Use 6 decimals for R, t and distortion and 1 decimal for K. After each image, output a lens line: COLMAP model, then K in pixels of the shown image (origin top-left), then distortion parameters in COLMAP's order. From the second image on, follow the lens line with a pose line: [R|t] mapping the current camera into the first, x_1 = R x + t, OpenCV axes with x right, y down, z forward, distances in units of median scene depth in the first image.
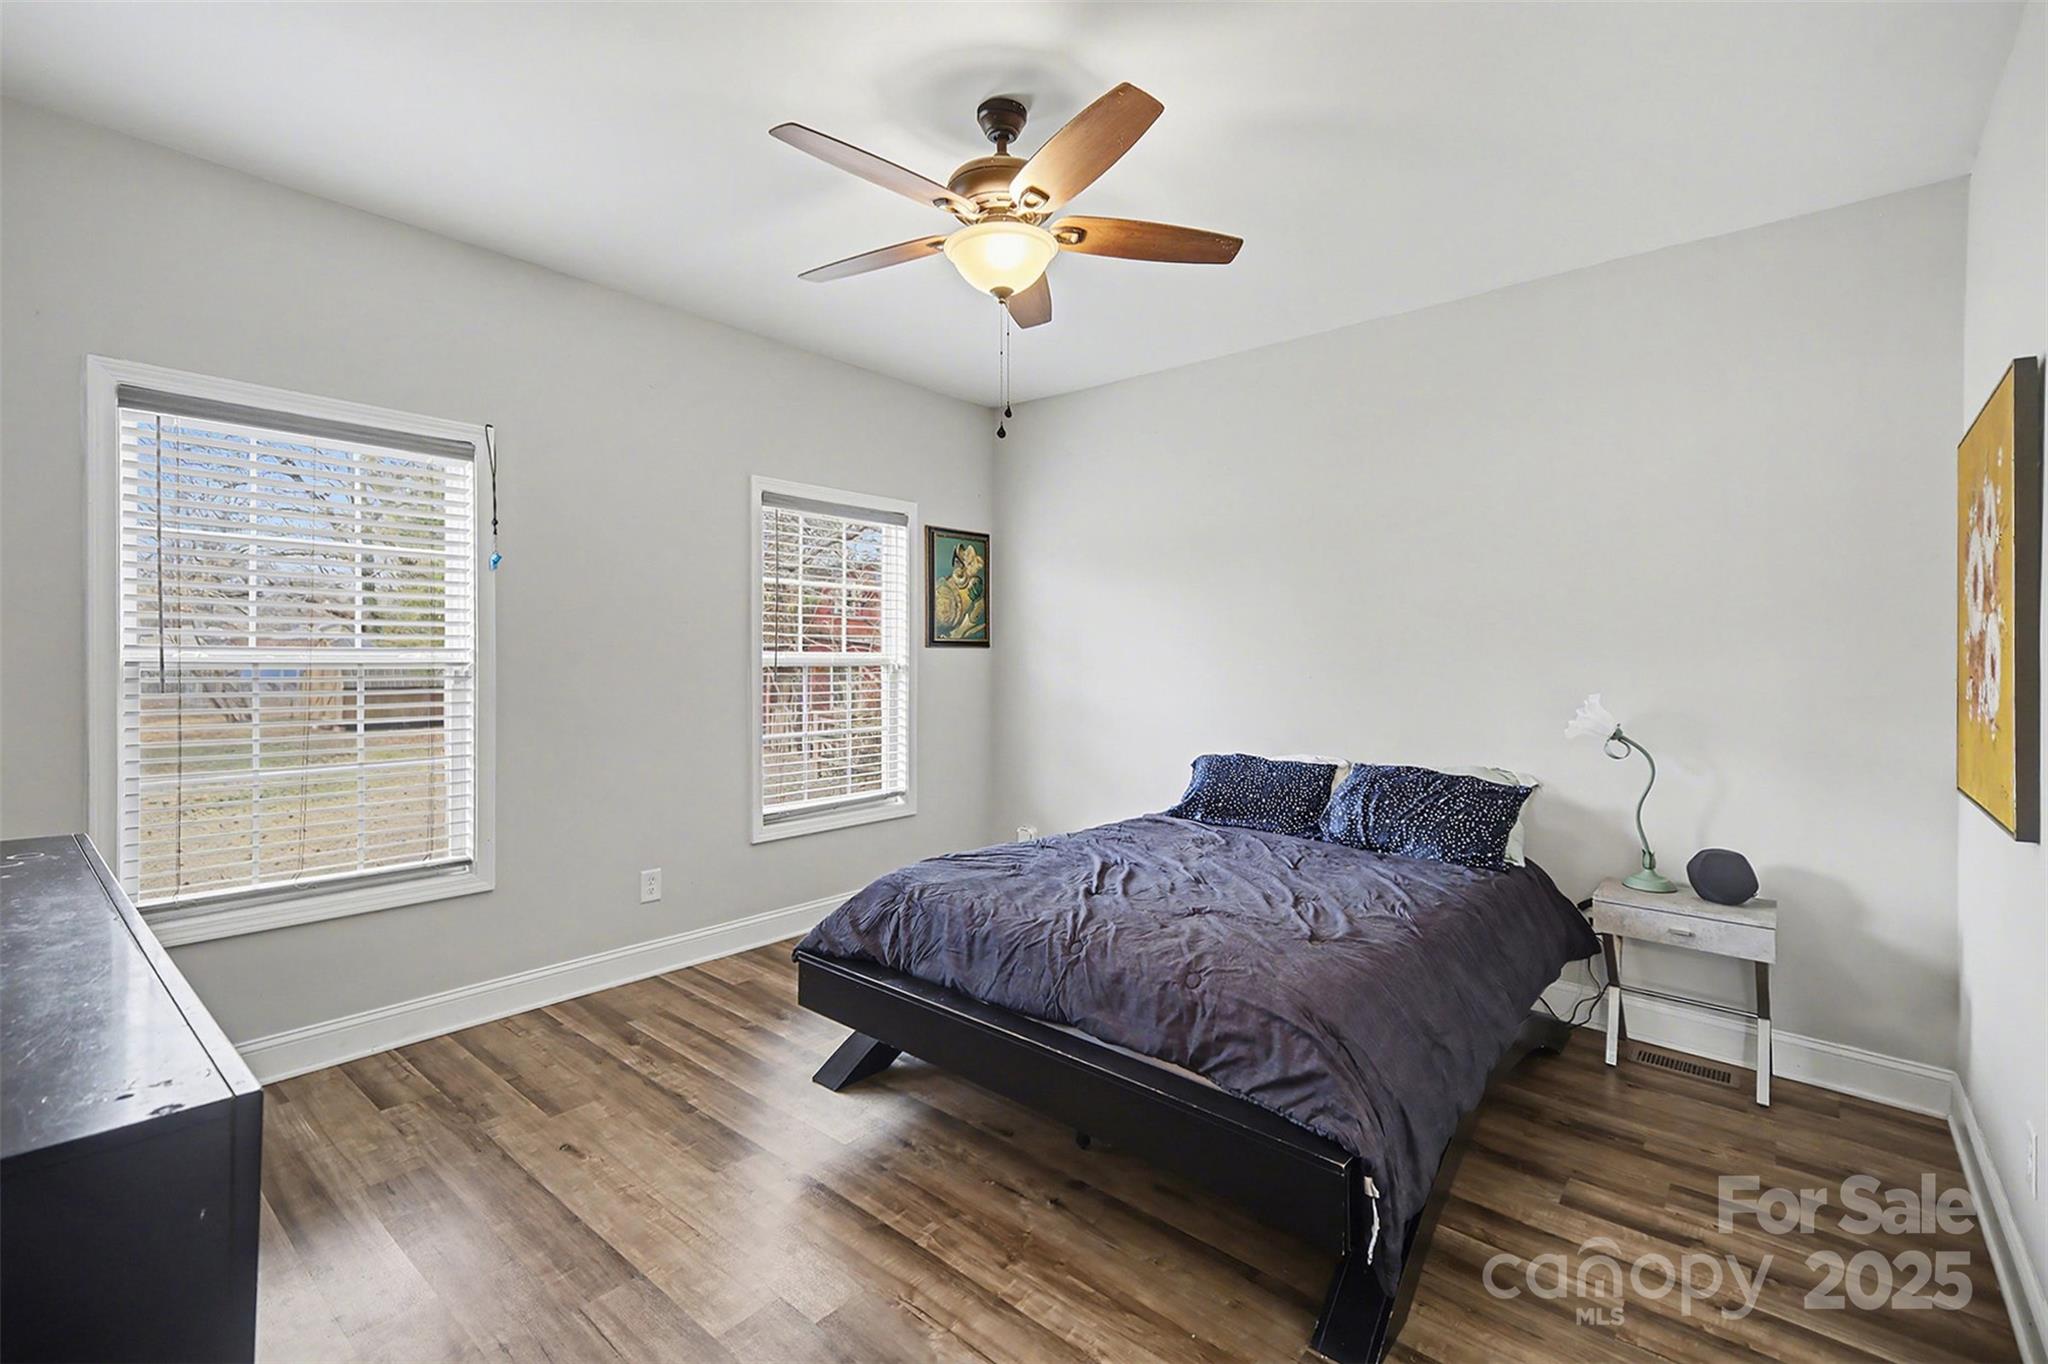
lens RADIAL K [[858.8, 0, 1017.0], [0, 858.8, 660.3], [0, 0, 1]] dist [0.001553, 0.000093]
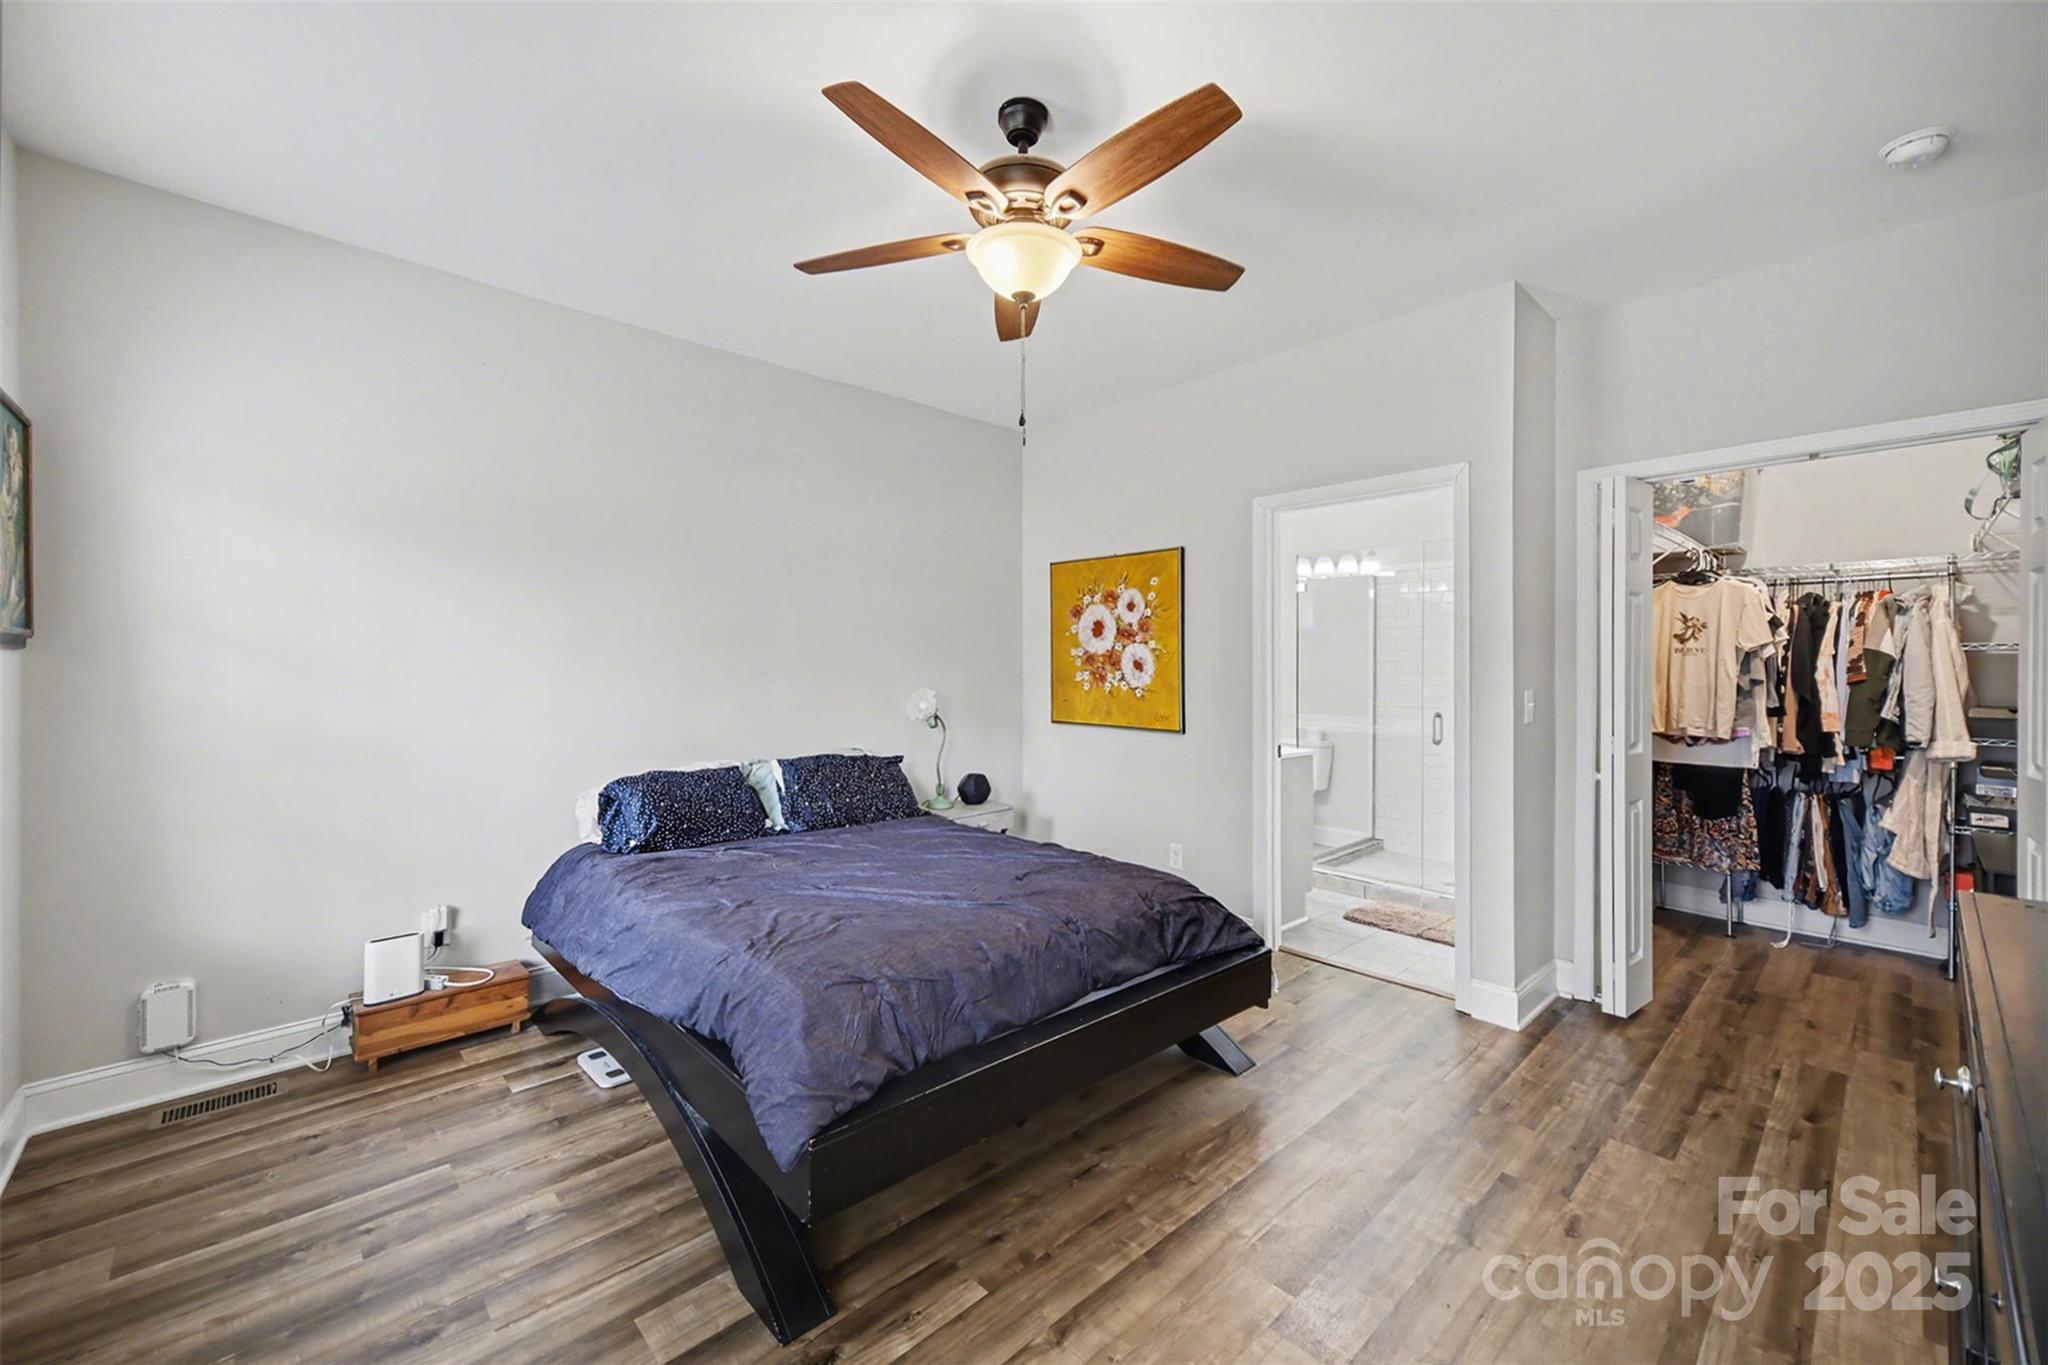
lens RADIAL K [[797.2, 0, 1023.3], [0, 797.2, 661.2], [0, 0, 1]] dist [0.000695, 0.000074]
pose [[0.131720, -0.002848, 0.991283, -0.923711], [0.001507, 0.999995, 0.002673, -0.016202], [-0.991286, 0.001142, 0.131724, 0.880661]]
